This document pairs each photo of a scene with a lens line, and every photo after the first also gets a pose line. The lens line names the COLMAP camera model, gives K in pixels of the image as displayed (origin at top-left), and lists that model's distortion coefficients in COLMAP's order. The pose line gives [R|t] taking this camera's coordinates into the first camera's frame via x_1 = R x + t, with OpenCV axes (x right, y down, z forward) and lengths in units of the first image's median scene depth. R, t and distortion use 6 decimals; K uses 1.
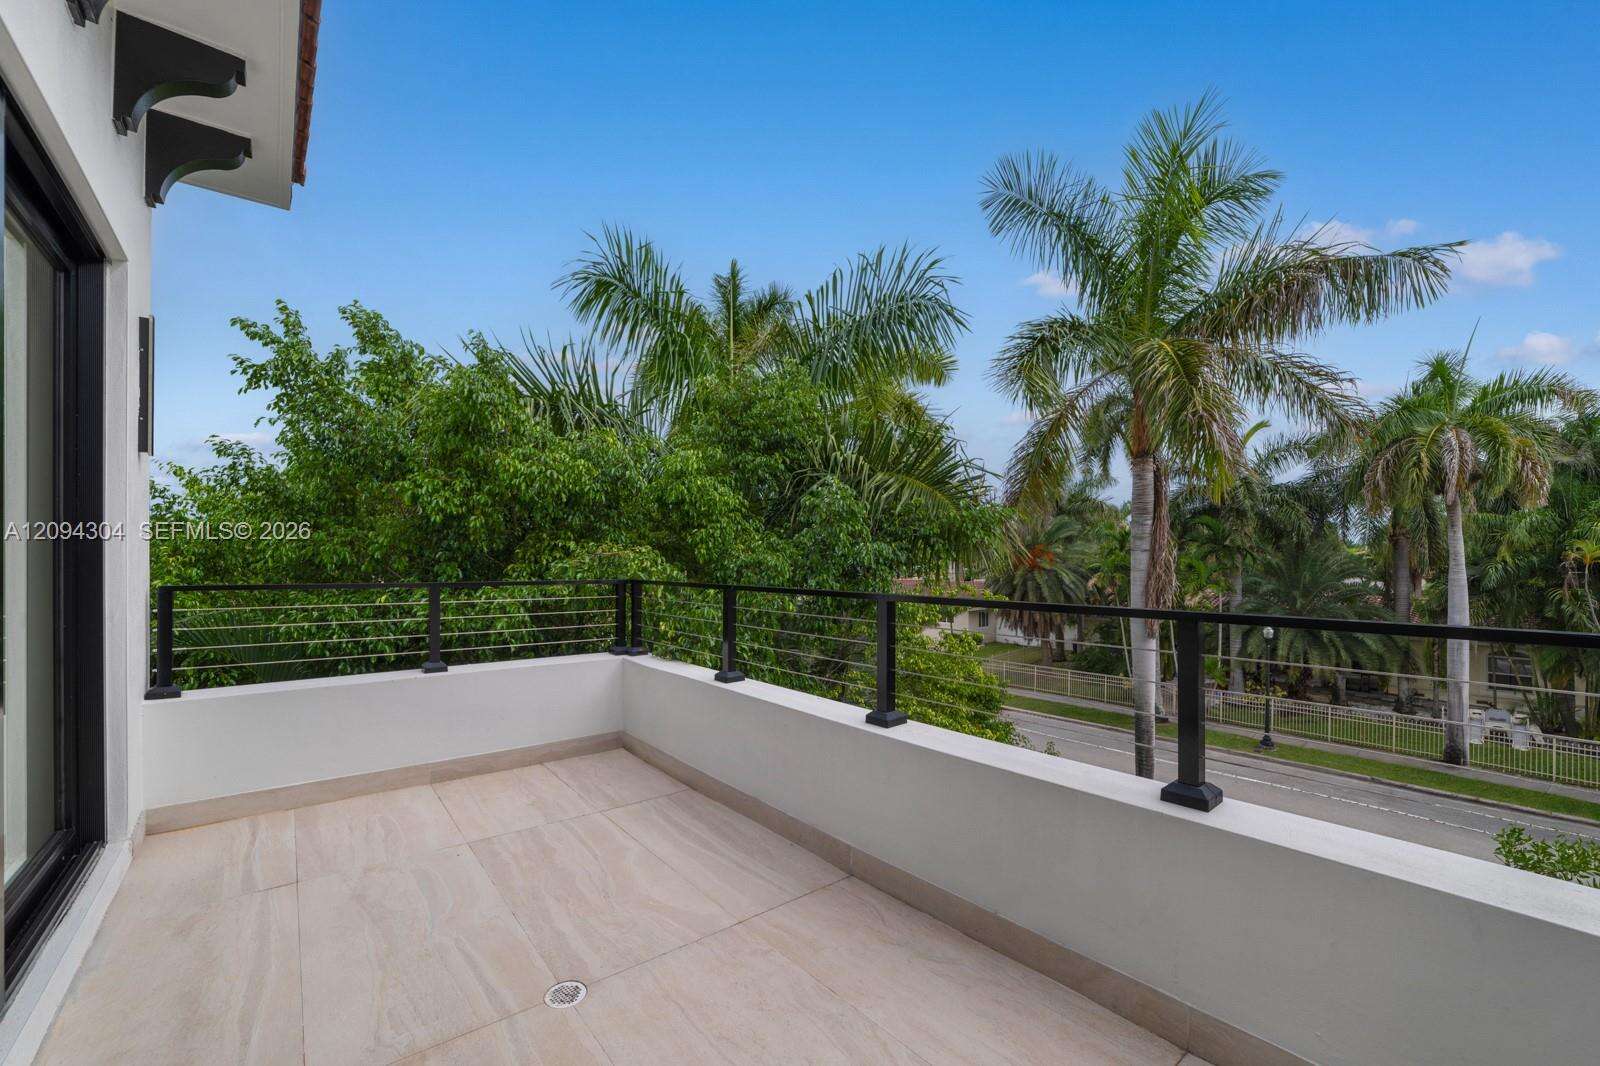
lens RADIAL K [[667.2, 0, 787.6], [0, 667.2, 538.9], [0, 0, 1]] dist [-0.058643, 0.046127]
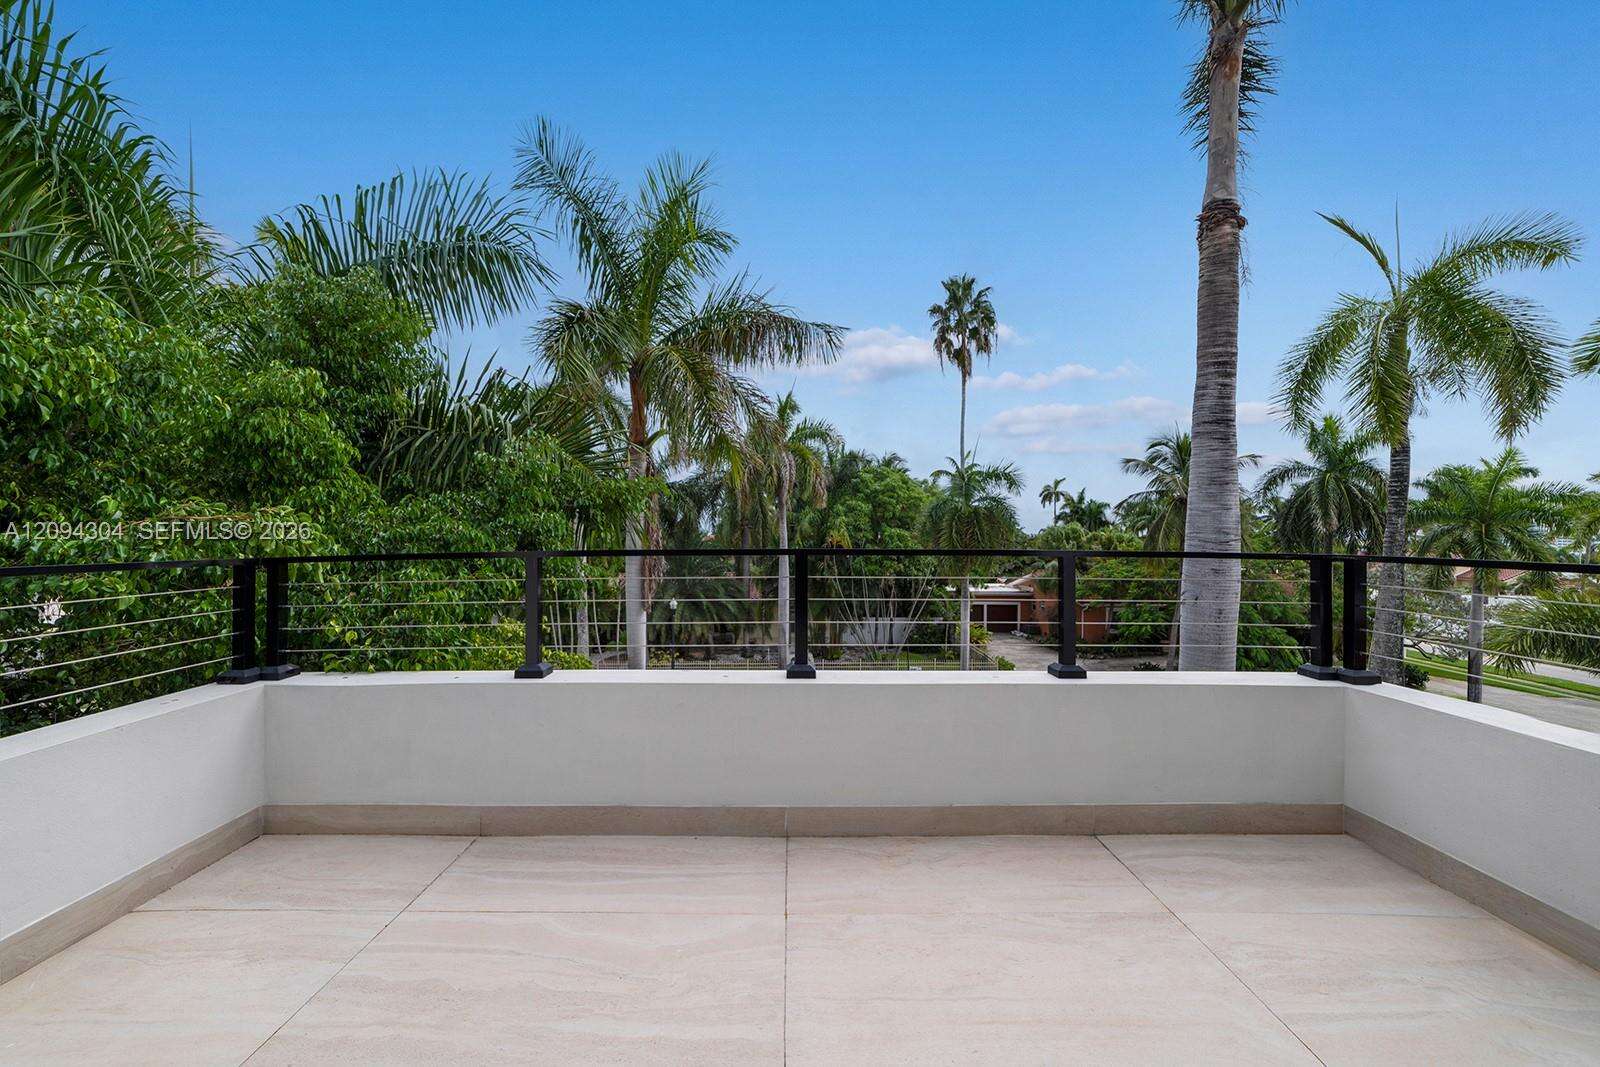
lens RADIAL K [[667.2, 0, 787.6], [0, 667.2, 539.4], [0, 0, 1]] dist [-0.058643, 0.046127]
pose [[0.626023, -0.005646, 0.779784, -0.243716], [-0.004583, 0.999930, 0.010919, 0.020807], [-0.779791, -0.010410, 0.625953, 0.142761]]
